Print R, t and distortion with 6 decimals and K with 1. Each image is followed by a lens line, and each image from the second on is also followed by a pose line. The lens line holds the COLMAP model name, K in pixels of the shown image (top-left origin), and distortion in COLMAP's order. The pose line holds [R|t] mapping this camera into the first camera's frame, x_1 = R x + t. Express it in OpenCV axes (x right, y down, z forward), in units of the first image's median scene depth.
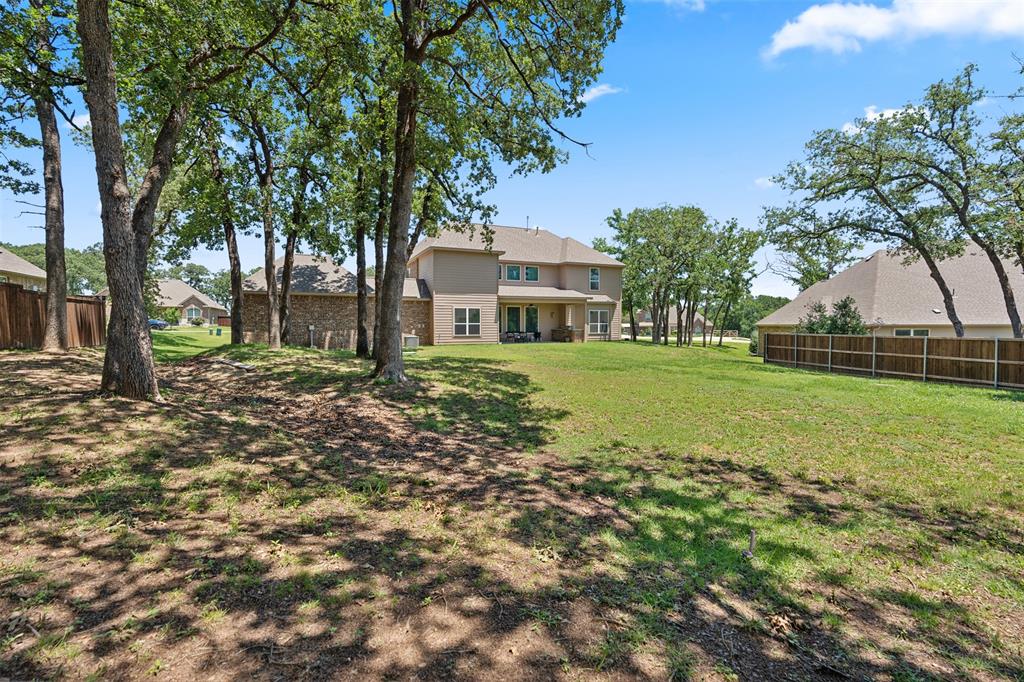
lens RADIAL K [[469.3, 0, 511.9], [0, 469.3, 339.4], [0, 0, 1]] dist [-0.004999, 0.000240]
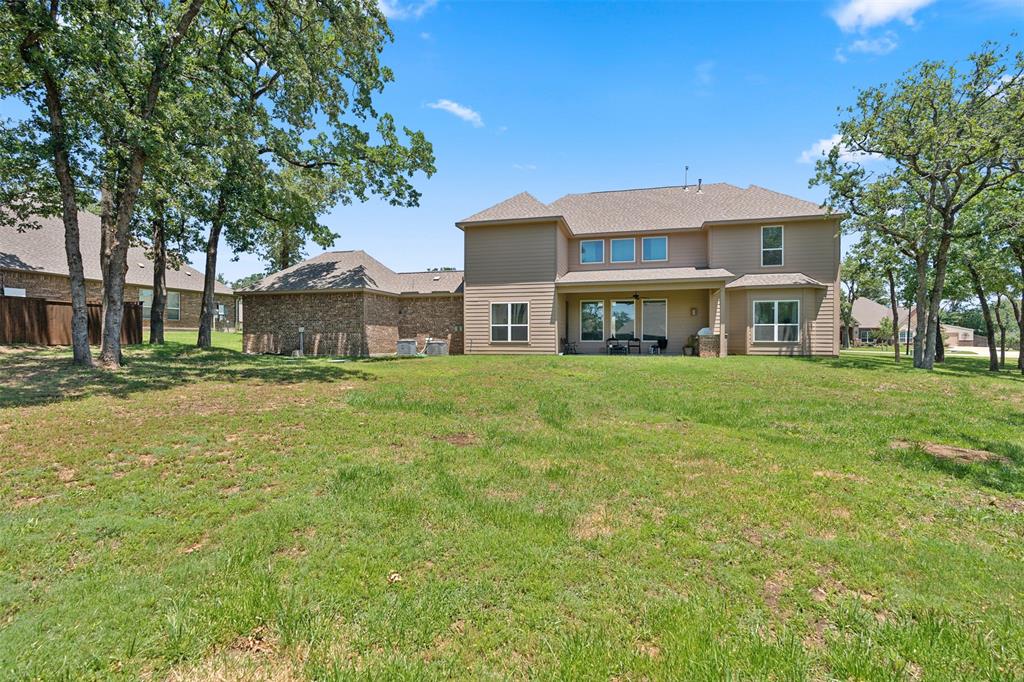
lens RADIAL K [[469.3, 0, 511.9], [0, 469.3, 341.1], [0, 0, 1]] dist [-0.004999, 0.000240]
pose [[0.783330, 0.007438, -0.621562, 0.344232], [-0.021109, 0.999670, -0.014640, 0.000823], [0.621248, 0.024588, 0.783228, 0.446902]]
